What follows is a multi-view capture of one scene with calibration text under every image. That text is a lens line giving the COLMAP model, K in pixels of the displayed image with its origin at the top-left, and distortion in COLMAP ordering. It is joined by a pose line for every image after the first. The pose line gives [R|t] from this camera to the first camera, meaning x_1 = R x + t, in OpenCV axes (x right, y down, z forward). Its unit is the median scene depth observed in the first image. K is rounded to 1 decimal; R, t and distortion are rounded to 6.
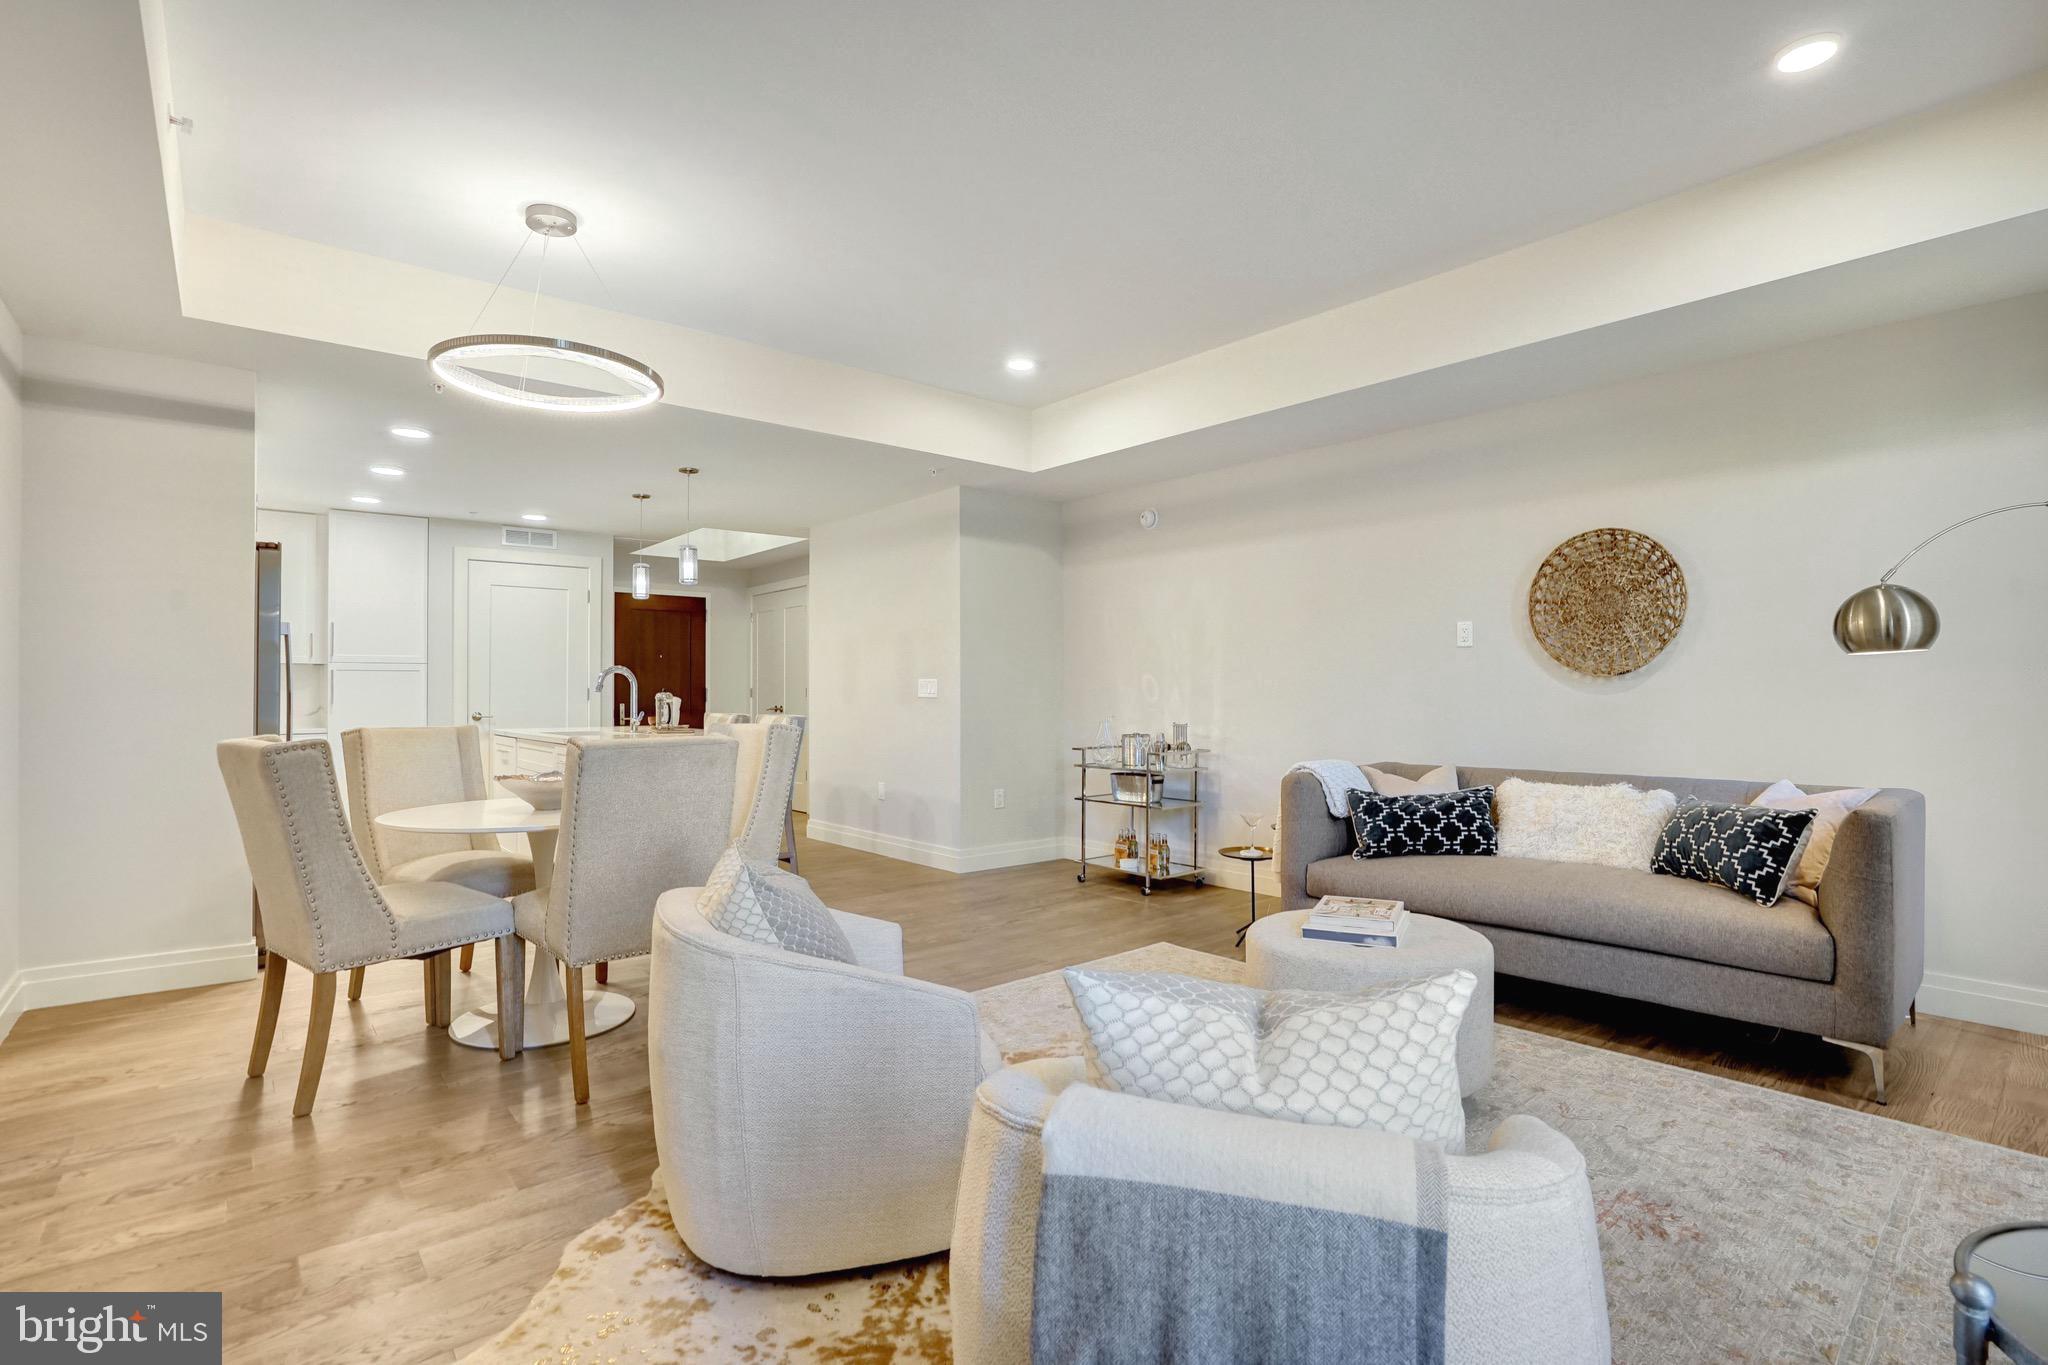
lens RADIAL K [[973.2, 0, 1022.4], [0, 973.2, 696.1], [0, 0, 1]] dist [-0.001021, -0.000078]
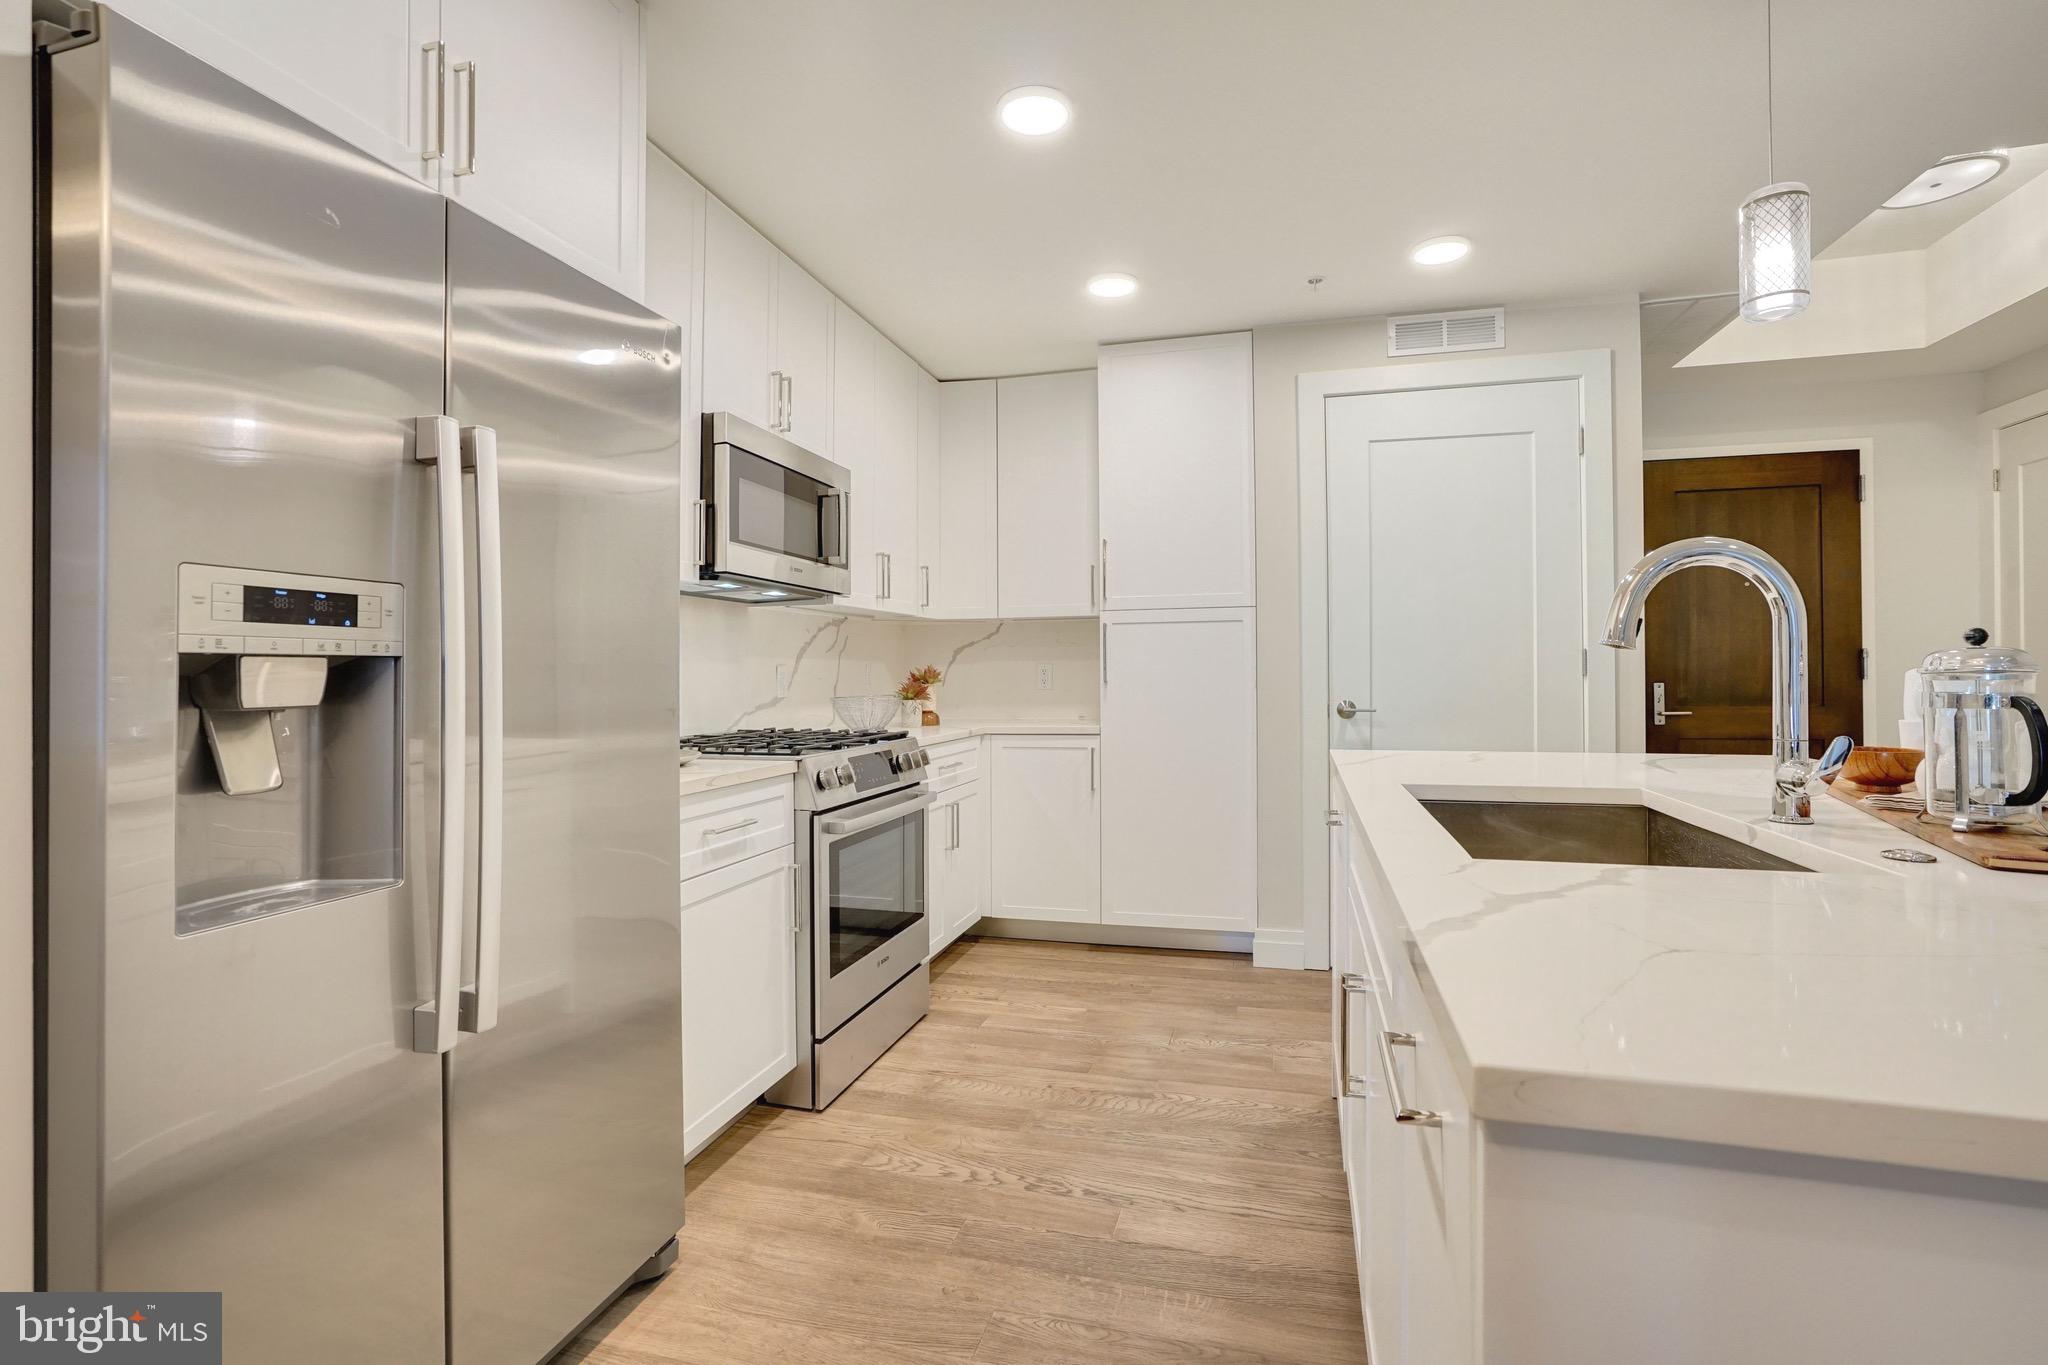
lens RADIAL K [[948.4, 0, 1036.4], [0, 948.4, 664.2], [0, 0, 1]] dist [0.000363, 0.000560]
pose [[0.574122, 0.003075, -0.818764, -0.240183], [0.006580, 0.999943, 0.008370, -0.008765], [0.818743, -0.010193, 0.574069, 0.560971]]
